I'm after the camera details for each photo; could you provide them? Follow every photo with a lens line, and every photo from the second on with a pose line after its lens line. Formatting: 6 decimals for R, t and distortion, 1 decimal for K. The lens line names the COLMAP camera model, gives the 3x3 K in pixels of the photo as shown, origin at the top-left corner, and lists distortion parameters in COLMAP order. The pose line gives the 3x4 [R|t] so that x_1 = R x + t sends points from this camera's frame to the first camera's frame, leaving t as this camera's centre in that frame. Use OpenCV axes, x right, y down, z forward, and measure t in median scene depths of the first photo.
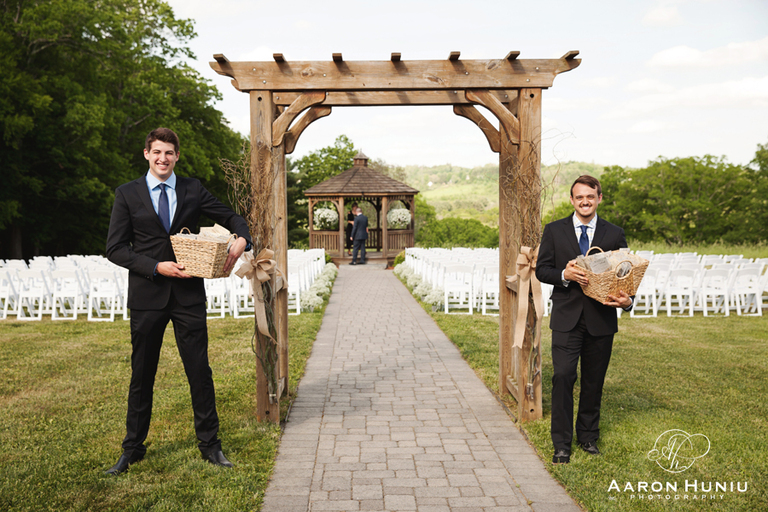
lens RADIAL K [[935.2, 0, 384.0], [0, 935.2, 256.0], [0, 0, 1]] dist [0.001503, -0.000699]
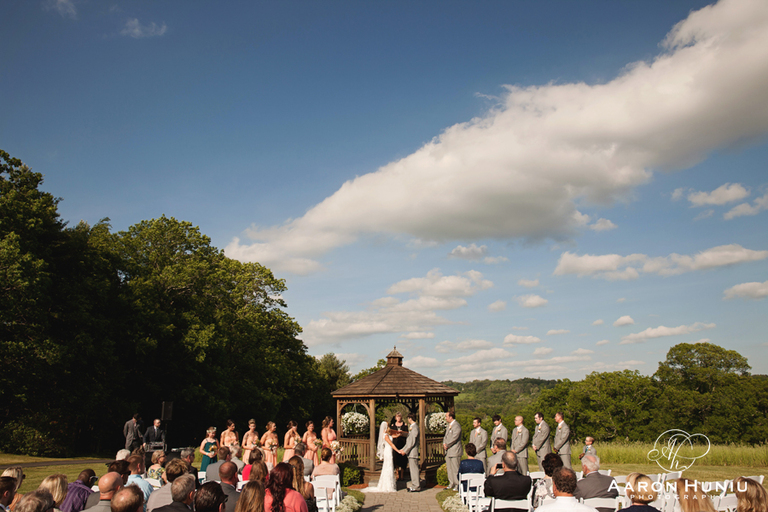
lens RADIAL K [[537.0, 0, 384.0], [0, 537.0, 256.0], [0, 0, 1]] dist [-0.087730, 0.000934]
pose [[0.998900, -0.011262, -0.045523, -0.004796], [-0.004072, 0.946233, -0.323459, -0.012866], [0.046718, 0.323289, 0.945146, 0.224451]]
